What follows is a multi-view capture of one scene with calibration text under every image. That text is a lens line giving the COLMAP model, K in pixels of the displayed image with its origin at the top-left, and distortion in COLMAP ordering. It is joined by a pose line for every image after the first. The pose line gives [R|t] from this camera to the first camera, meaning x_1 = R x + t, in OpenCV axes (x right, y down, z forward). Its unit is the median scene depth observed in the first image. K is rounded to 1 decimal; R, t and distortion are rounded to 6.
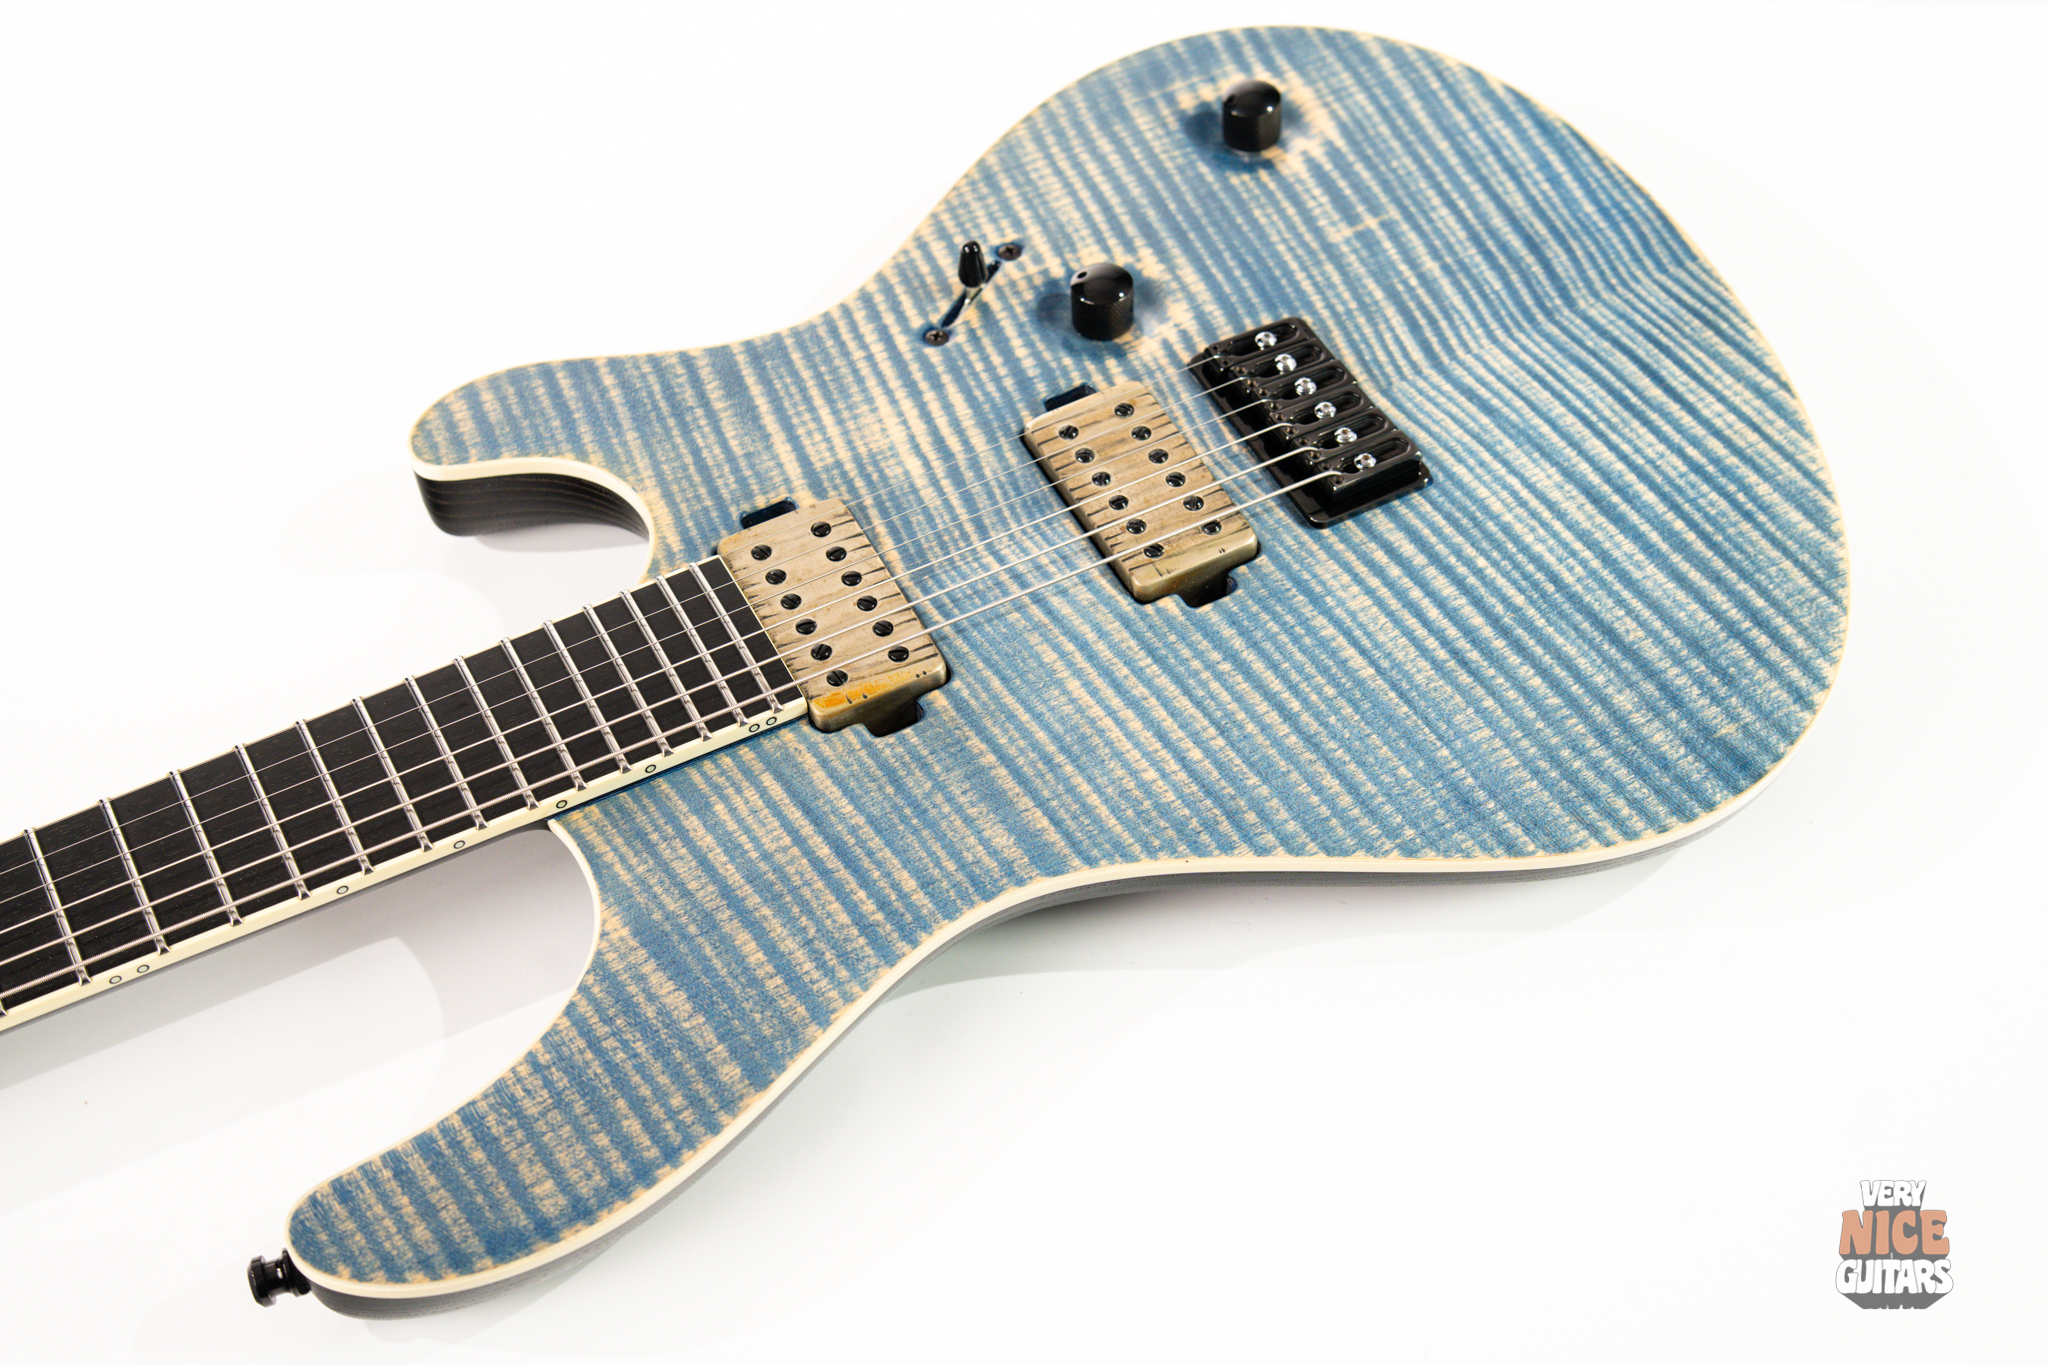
lens RADIAL K [[3012.1, 0, 1029.1], [0, 3012.1, 630.7], [0, 0, 1]] dist [0.103424, -0.227845]
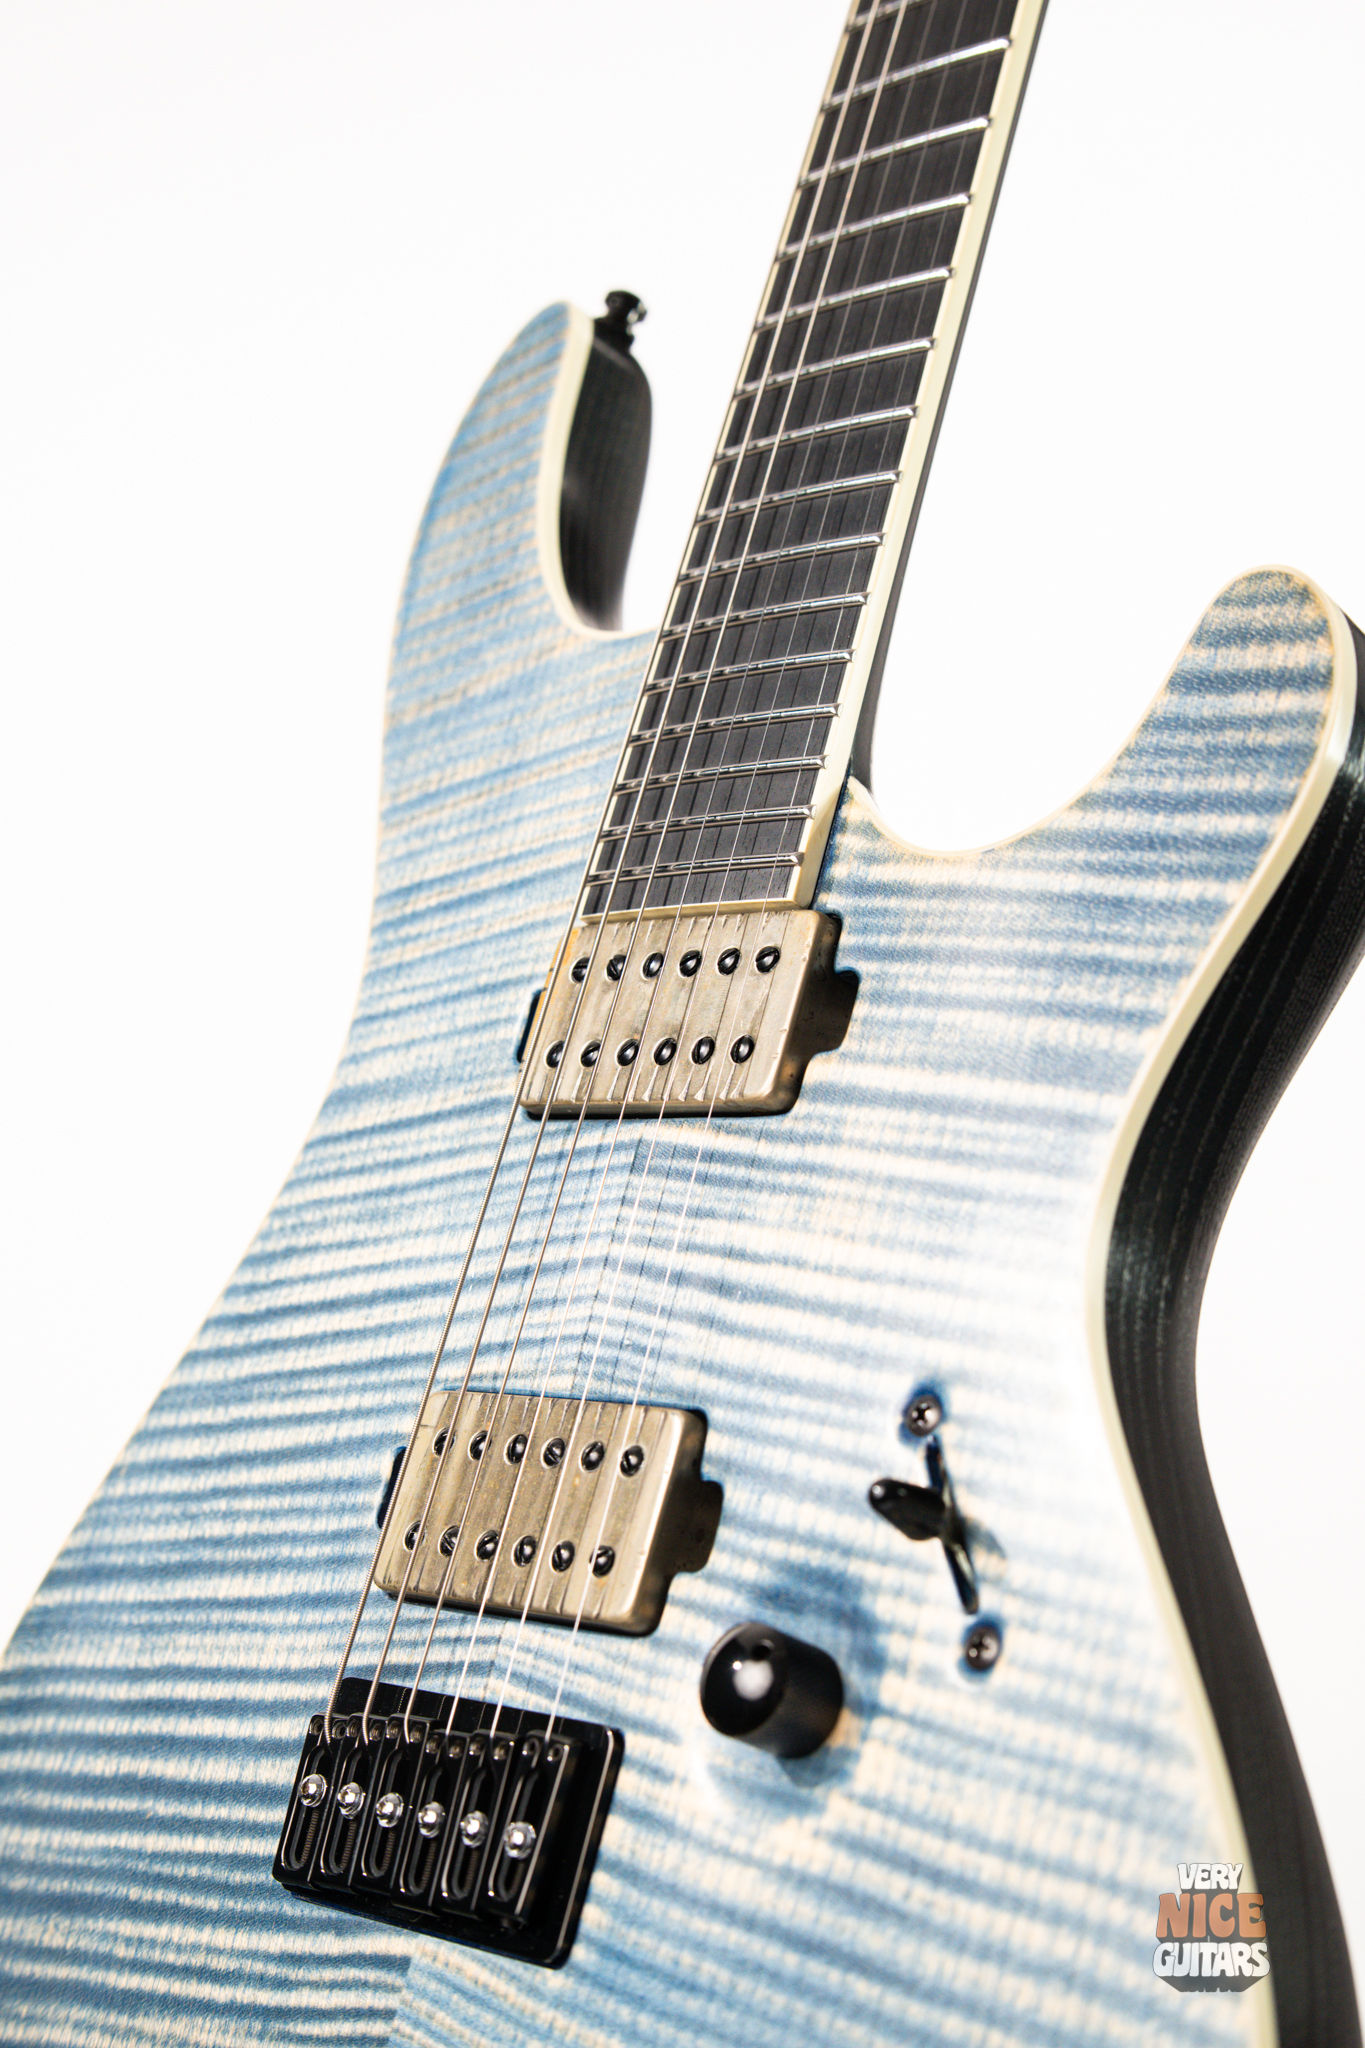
lens RADIAL K [[2906.3, 0, 675.3], [0, 2906.3, 1050.0], [0, 0, 1]] dist [0.107436, -0.369371]
pose [[-0.546748, 0.834217, 0.071746, -0.107018], [0.035680, -0.062397, 0.997413, -0.670919], [0.836536, 0.547894, 0.004351, 0.991338]]
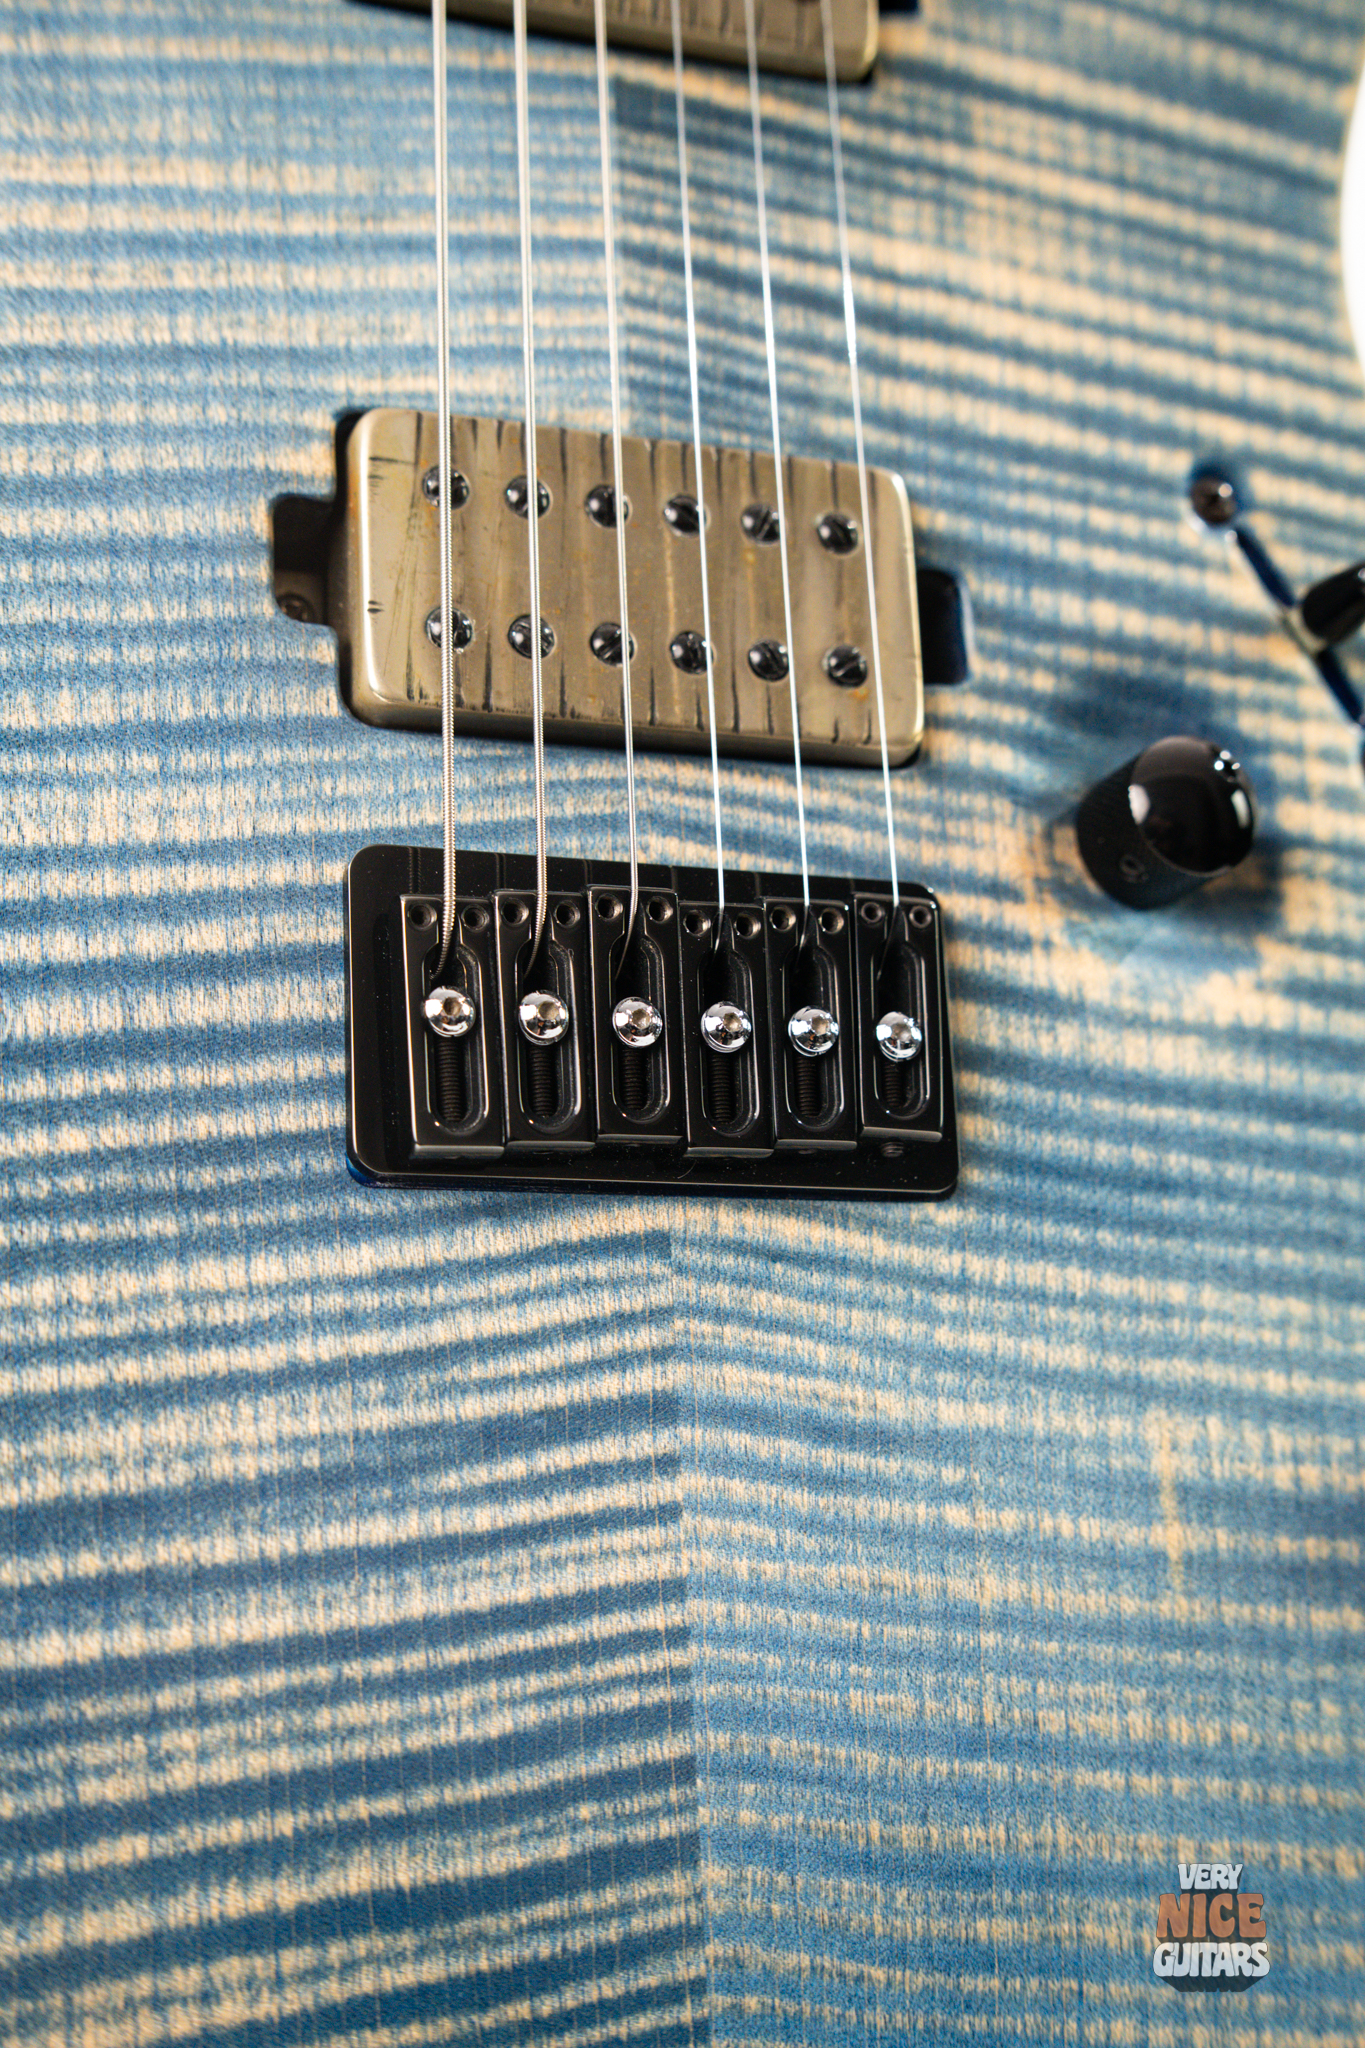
lens RADIAL K [[2919.8, 0, 687.0], [0, 2919.8, 1055.0], [0, 0, 1]] dist [0.082840, -0.227290]
pose [[-0.401597, 0.838141, -0.369107, 0.250467], [-0.867287, -0.218601, 0.447244, -0.261943], [0.294166, 0.499733, 0.814698, 0.708078]]
